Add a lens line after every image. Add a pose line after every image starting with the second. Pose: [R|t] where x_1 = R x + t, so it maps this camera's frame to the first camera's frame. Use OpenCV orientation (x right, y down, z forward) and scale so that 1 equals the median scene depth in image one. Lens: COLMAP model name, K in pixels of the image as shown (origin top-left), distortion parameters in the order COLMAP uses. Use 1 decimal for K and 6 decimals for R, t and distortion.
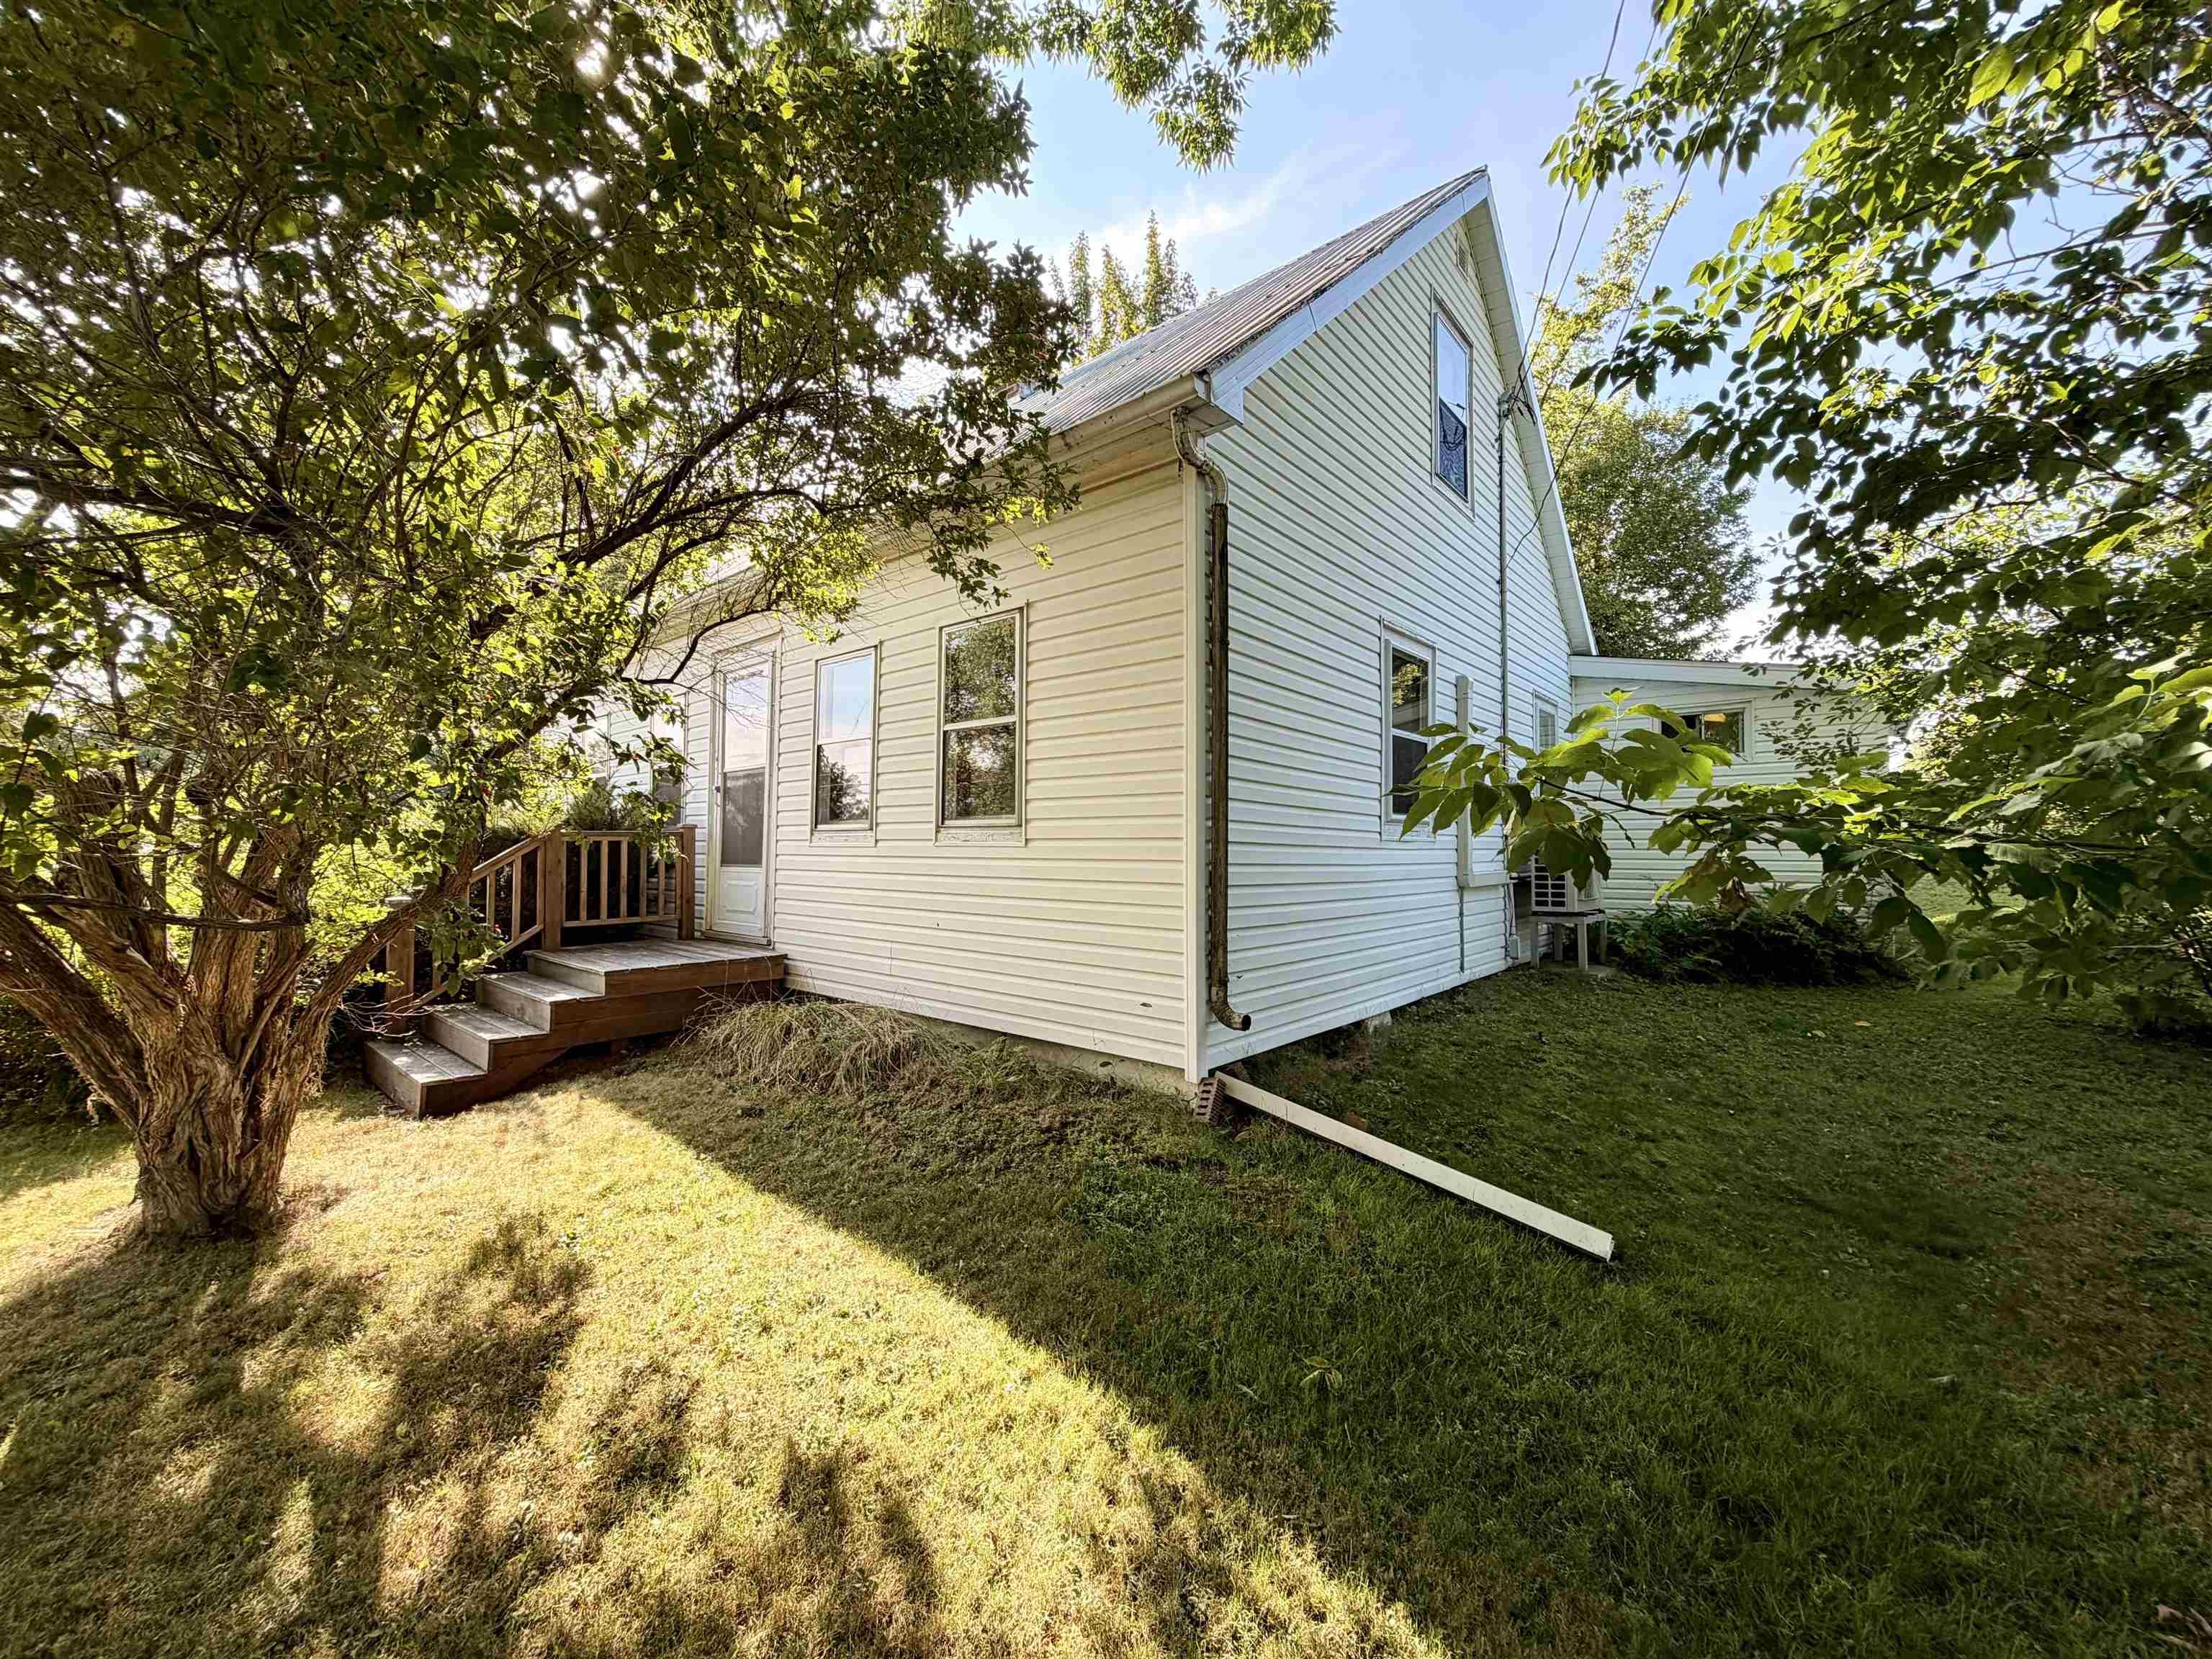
lens RADIAL K [[886.0, 0, 1106.0], [0, 886.0, 829.5], [0, 0, 1]] dist [0.002613, -0.000180]
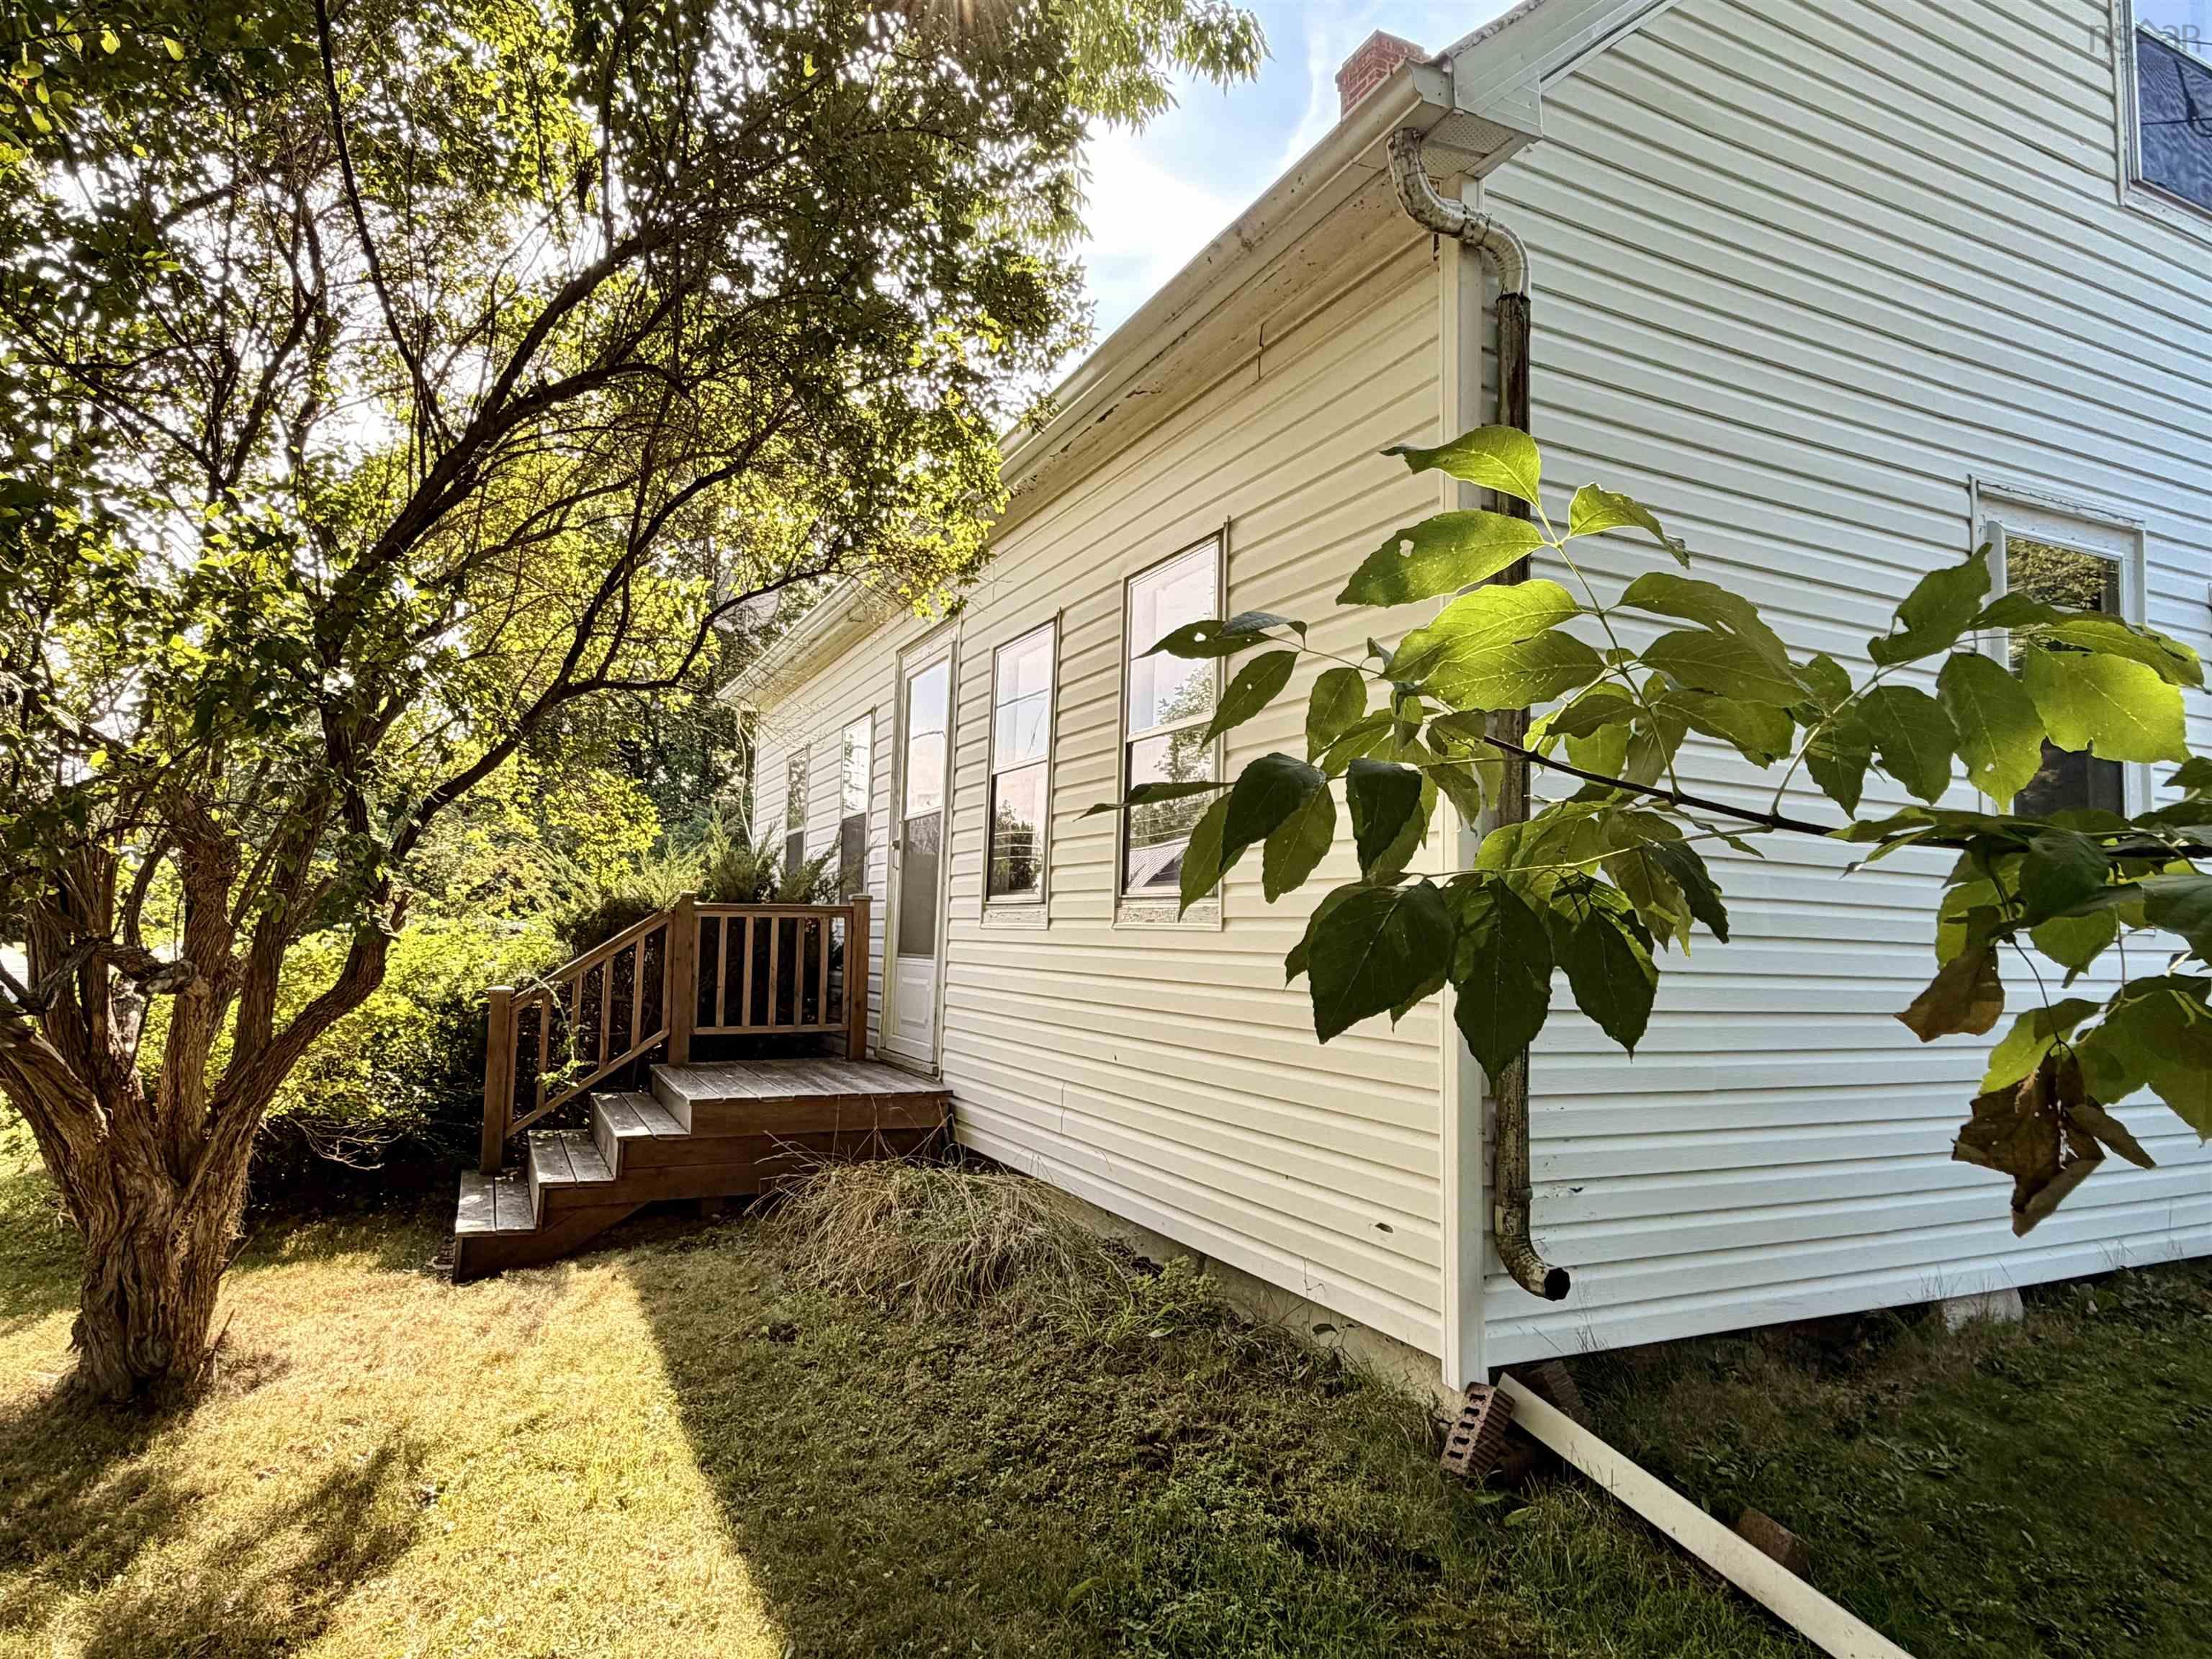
lens RADIAL K [[1339.6, 0, 1105.4], [0, 1339.6, 836.3], [0, 0, 1]] dist [0.006071, -0.002335]
pose [[0.914779, -0.015142, -0.403671, 0.242319], [-0.007395, 0.998502, -0.054213, 0.005939], [0.403887, 0.052578, 0.913297, 0.187385]]
